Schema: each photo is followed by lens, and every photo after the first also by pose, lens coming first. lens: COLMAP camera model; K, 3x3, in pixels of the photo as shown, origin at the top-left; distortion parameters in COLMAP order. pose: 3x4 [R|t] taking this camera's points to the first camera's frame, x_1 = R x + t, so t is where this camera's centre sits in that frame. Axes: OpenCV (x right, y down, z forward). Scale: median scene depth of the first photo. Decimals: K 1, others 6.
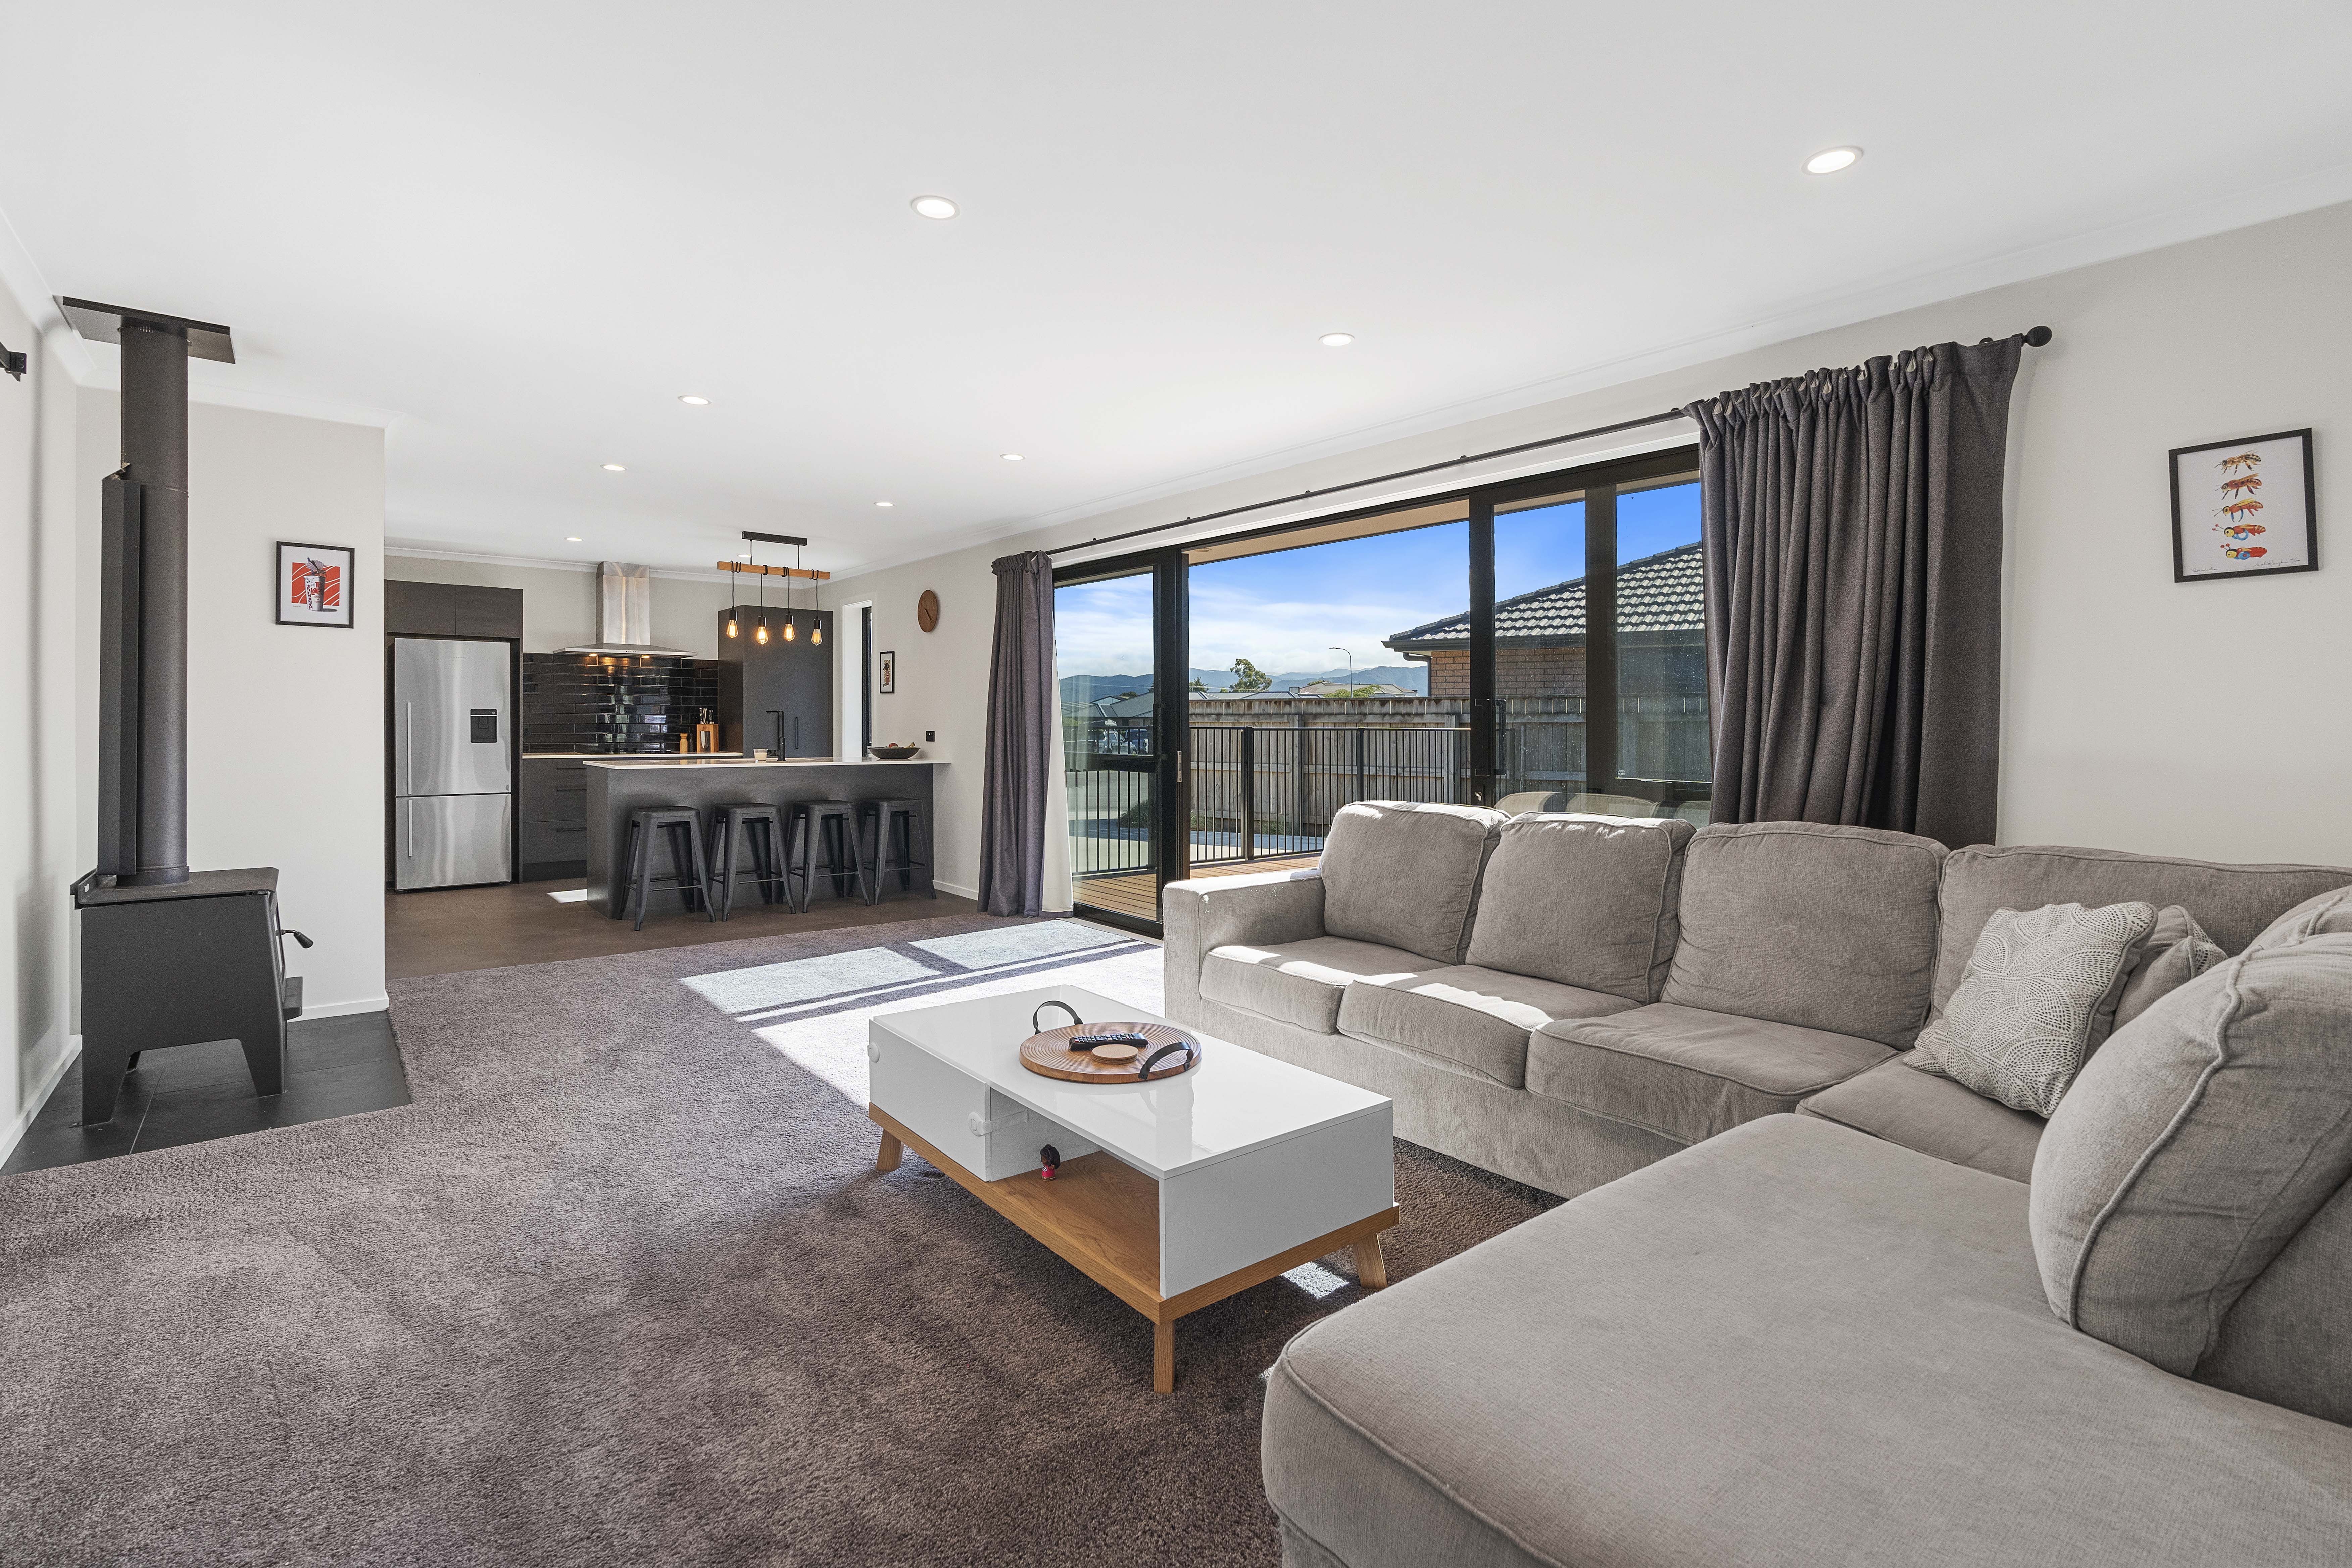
lens RADIAL K [[1053.7, 0, 1263.9], [0, 1053.7, 747.3], [0, 0, 1]] dist [-0.009128, 0.002480]
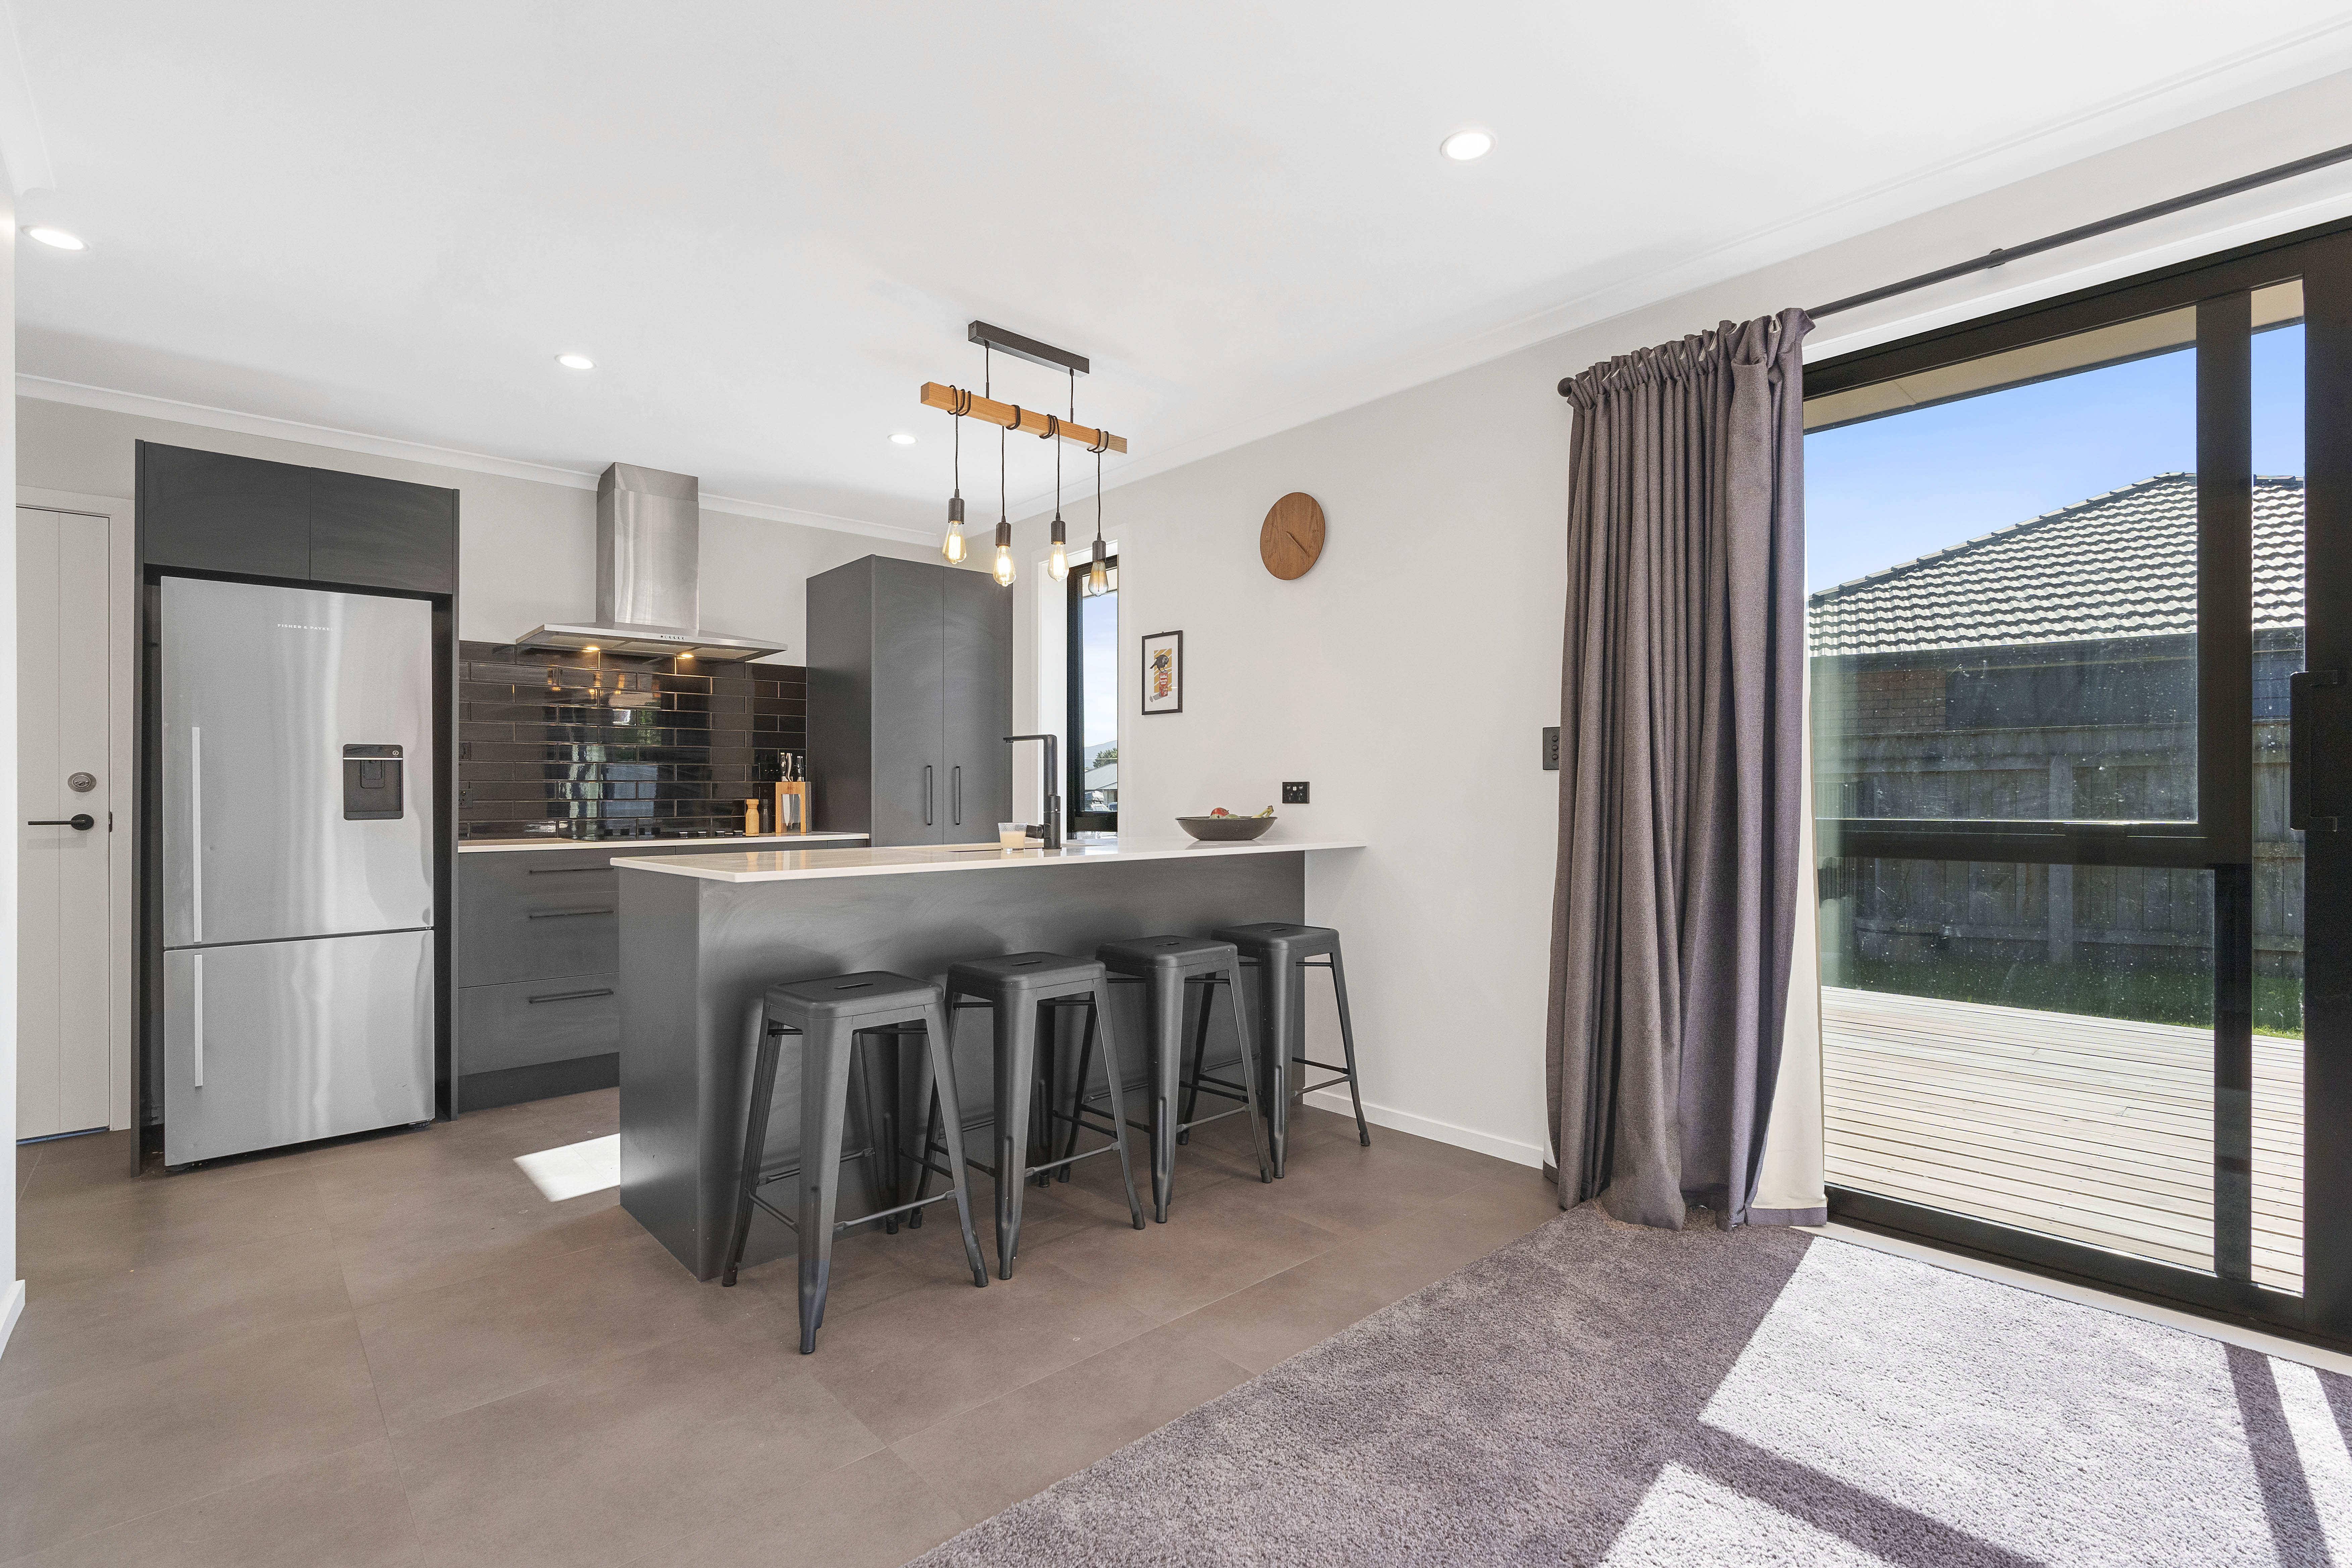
lens RADIAL K [[1053.7, 0, 1199.5], [0, 1053.7, 800.5], [0, 0, 1]] dist [-0.009128, 0.002480]
pose [[0.999864, -0.015453, 0.005760, -0.375765], [0.015559, 0.999702, -0.018835, 0.001638], [-0.005467, 0.018922, 0.999806, 0.525926]]
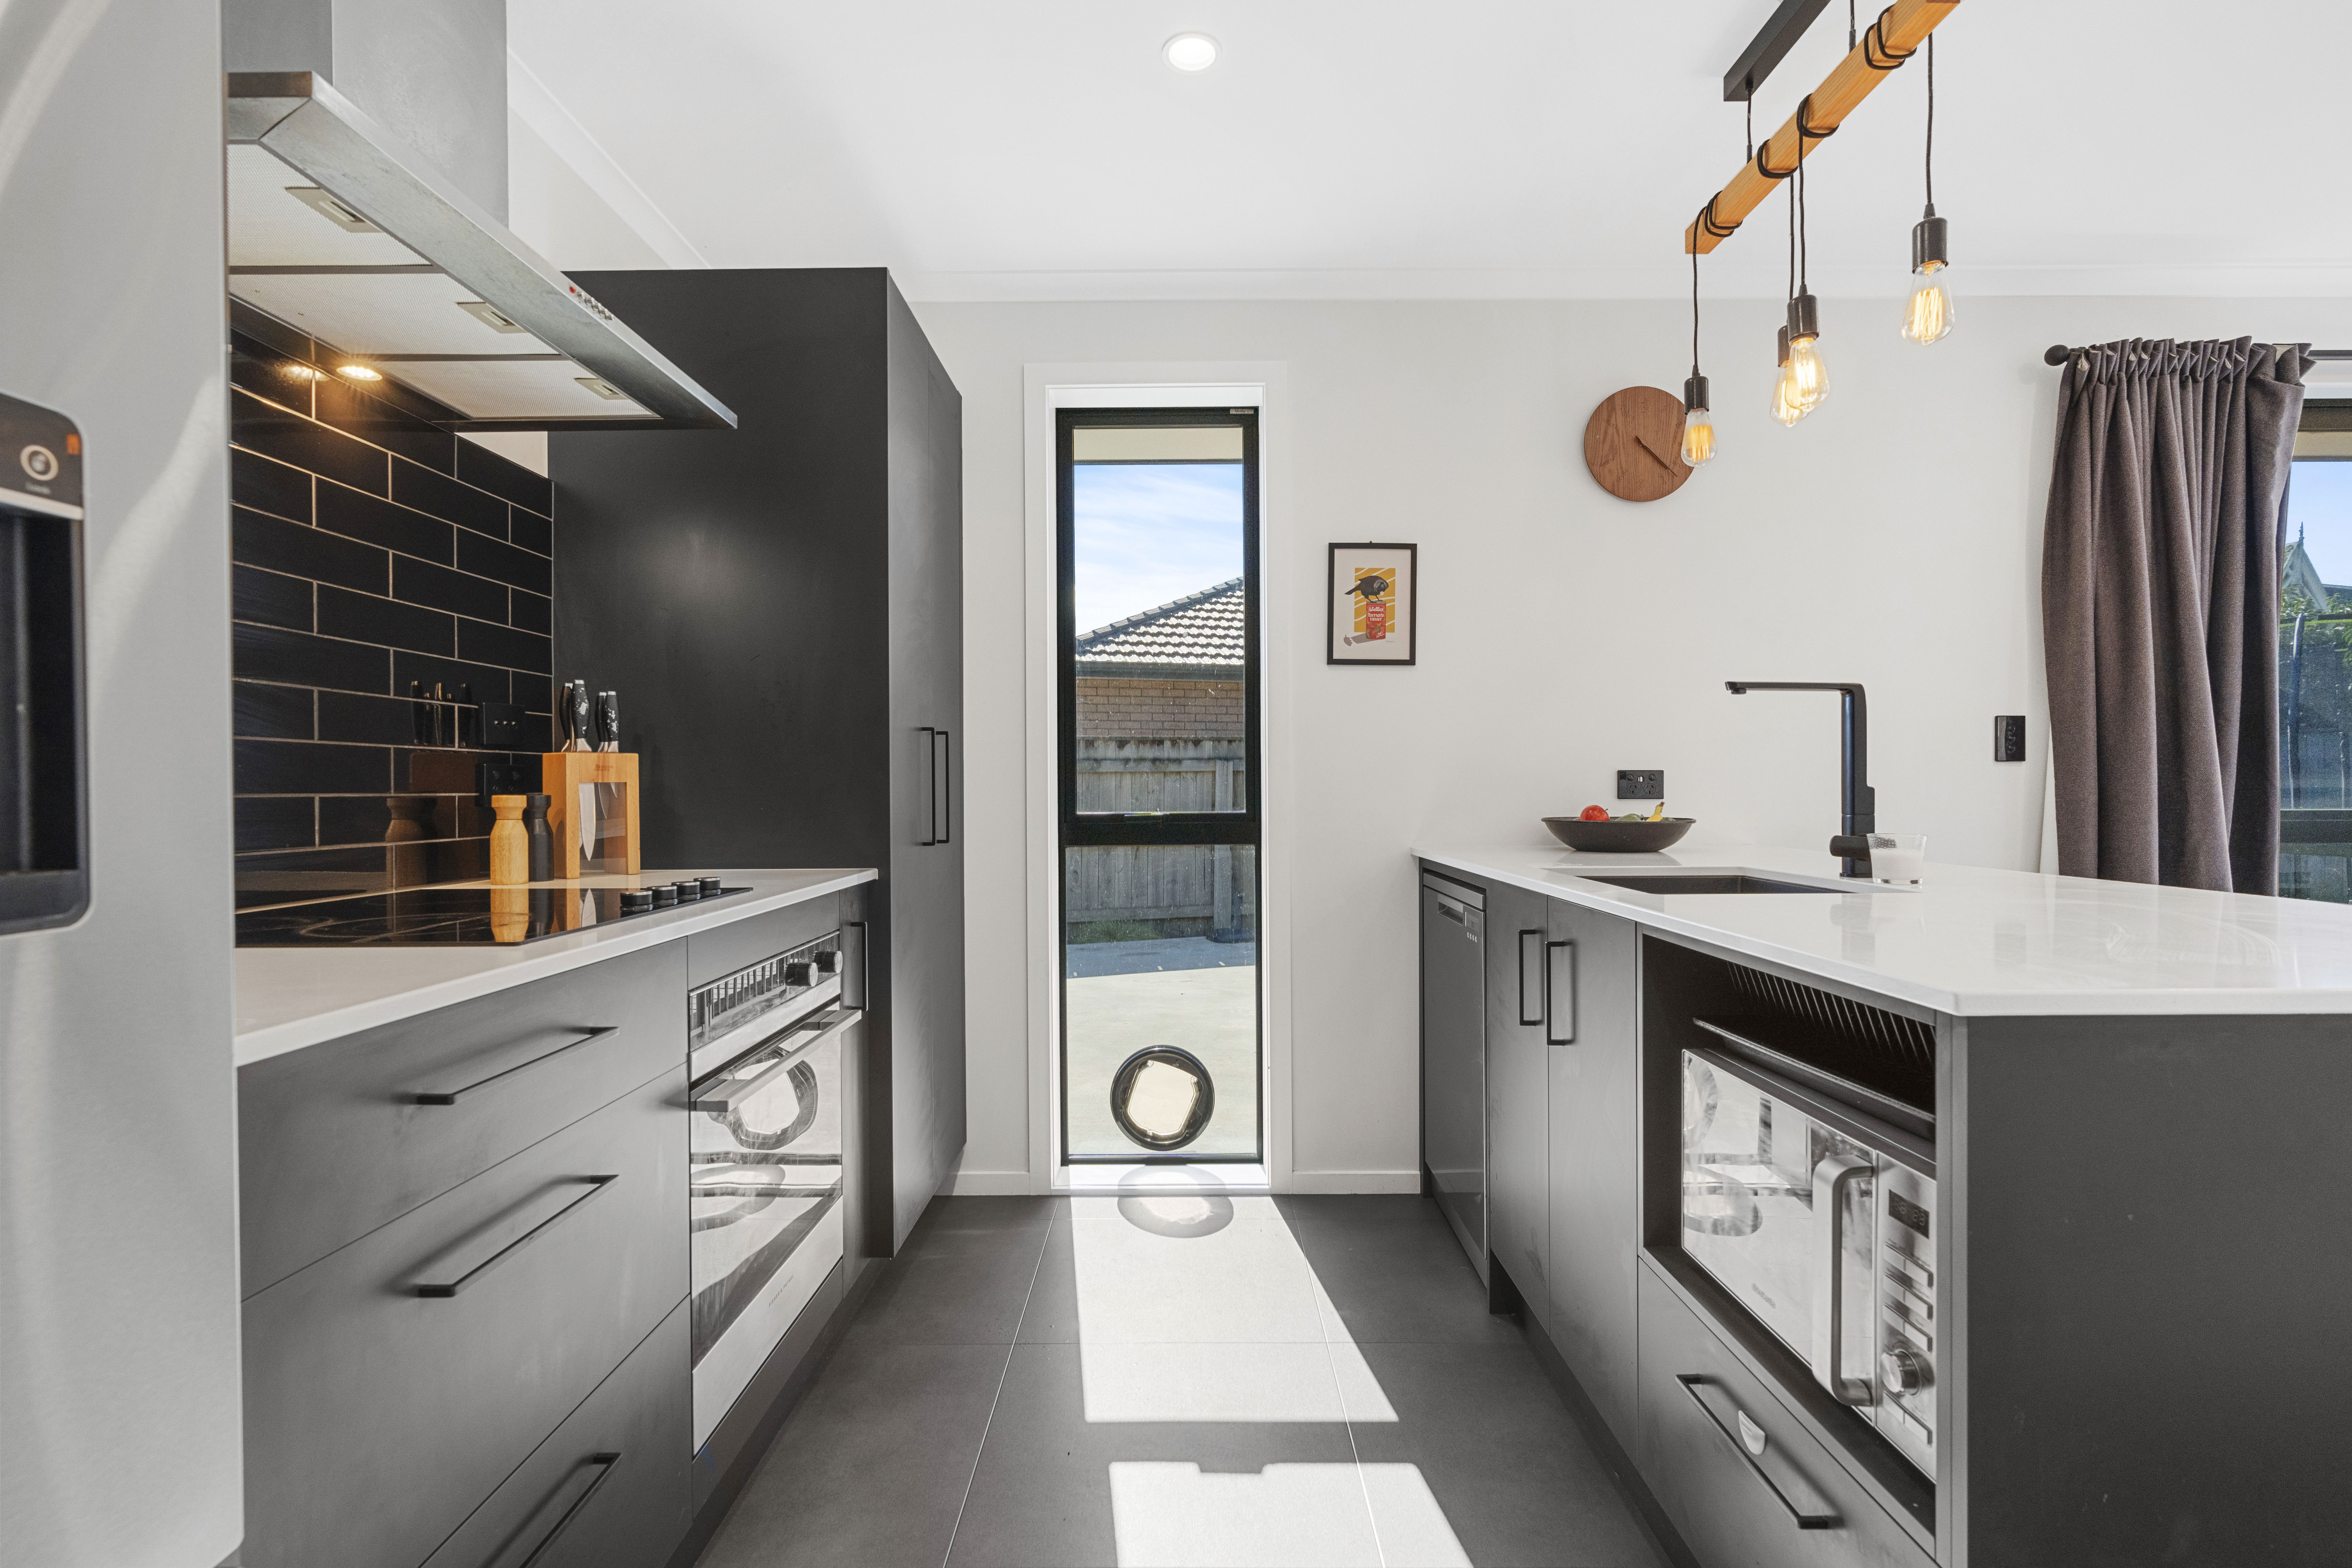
lens RADIAL K [[1053.7, 0, 1186.4], [0, 1053.7, 803.3], [0, 0, 1]] dist [-0.009128, 0.002480]
pose [[0.691060, -0.022158, 0.722457, -0.712438], [0.024413, 0.999675, 0.007308, -0.010941], [-0.722385, 0.012587, 0.691377, 0.882258]]
